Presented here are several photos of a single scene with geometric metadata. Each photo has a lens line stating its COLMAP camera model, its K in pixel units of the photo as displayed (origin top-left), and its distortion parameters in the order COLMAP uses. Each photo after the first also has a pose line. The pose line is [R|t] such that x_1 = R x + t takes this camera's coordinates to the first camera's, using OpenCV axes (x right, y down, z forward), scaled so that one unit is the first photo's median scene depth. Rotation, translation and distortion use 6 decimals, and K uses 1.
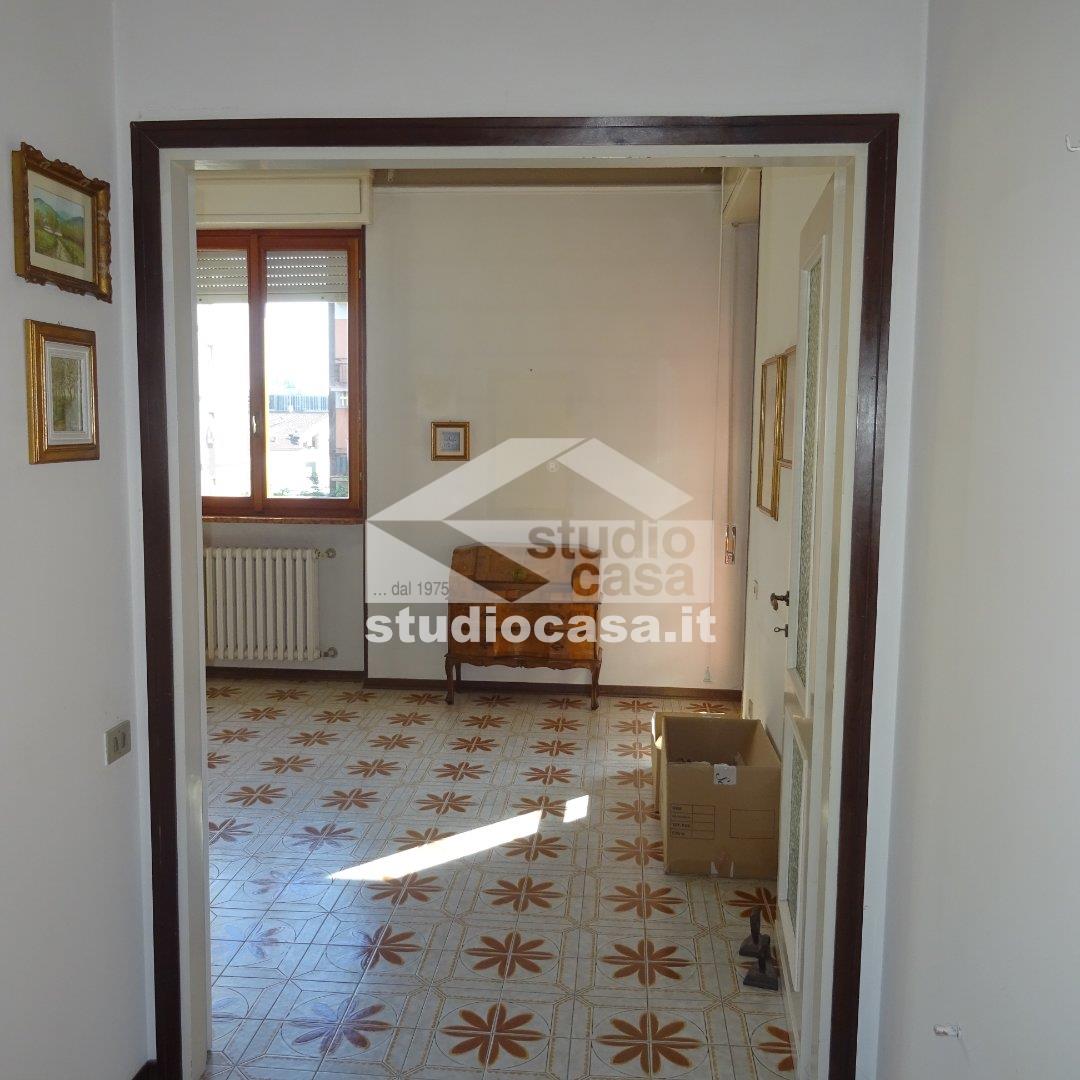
lens RADIAL K [[1030.3, 0, 541.9], [0, 1030.3, 532.4], [0, 0, 1]] dist [0.001901, 0.000000]
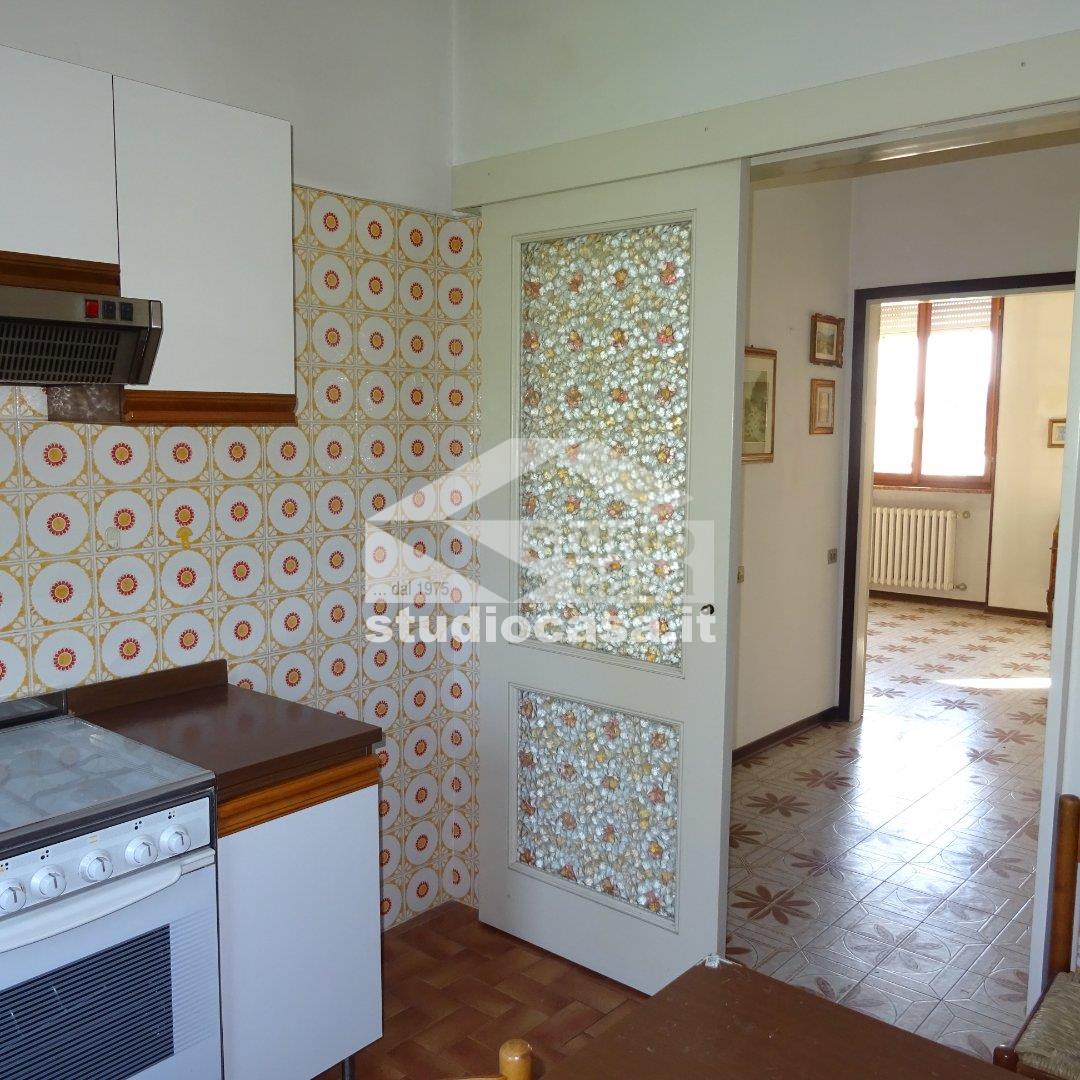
lens RADIAL K [[1030.3, 0, 544.5], [0, 1030.3, 536.1], [0, 0, 1]] dist [0.001901, 0.000000]
pose [[0.806877, 0.059125, -0.587753, 0.157688], [-0.057606, 0.998112, 0.021323, 0.053573], [0.587904, 0.016653, 0.808759, -0.465101]]
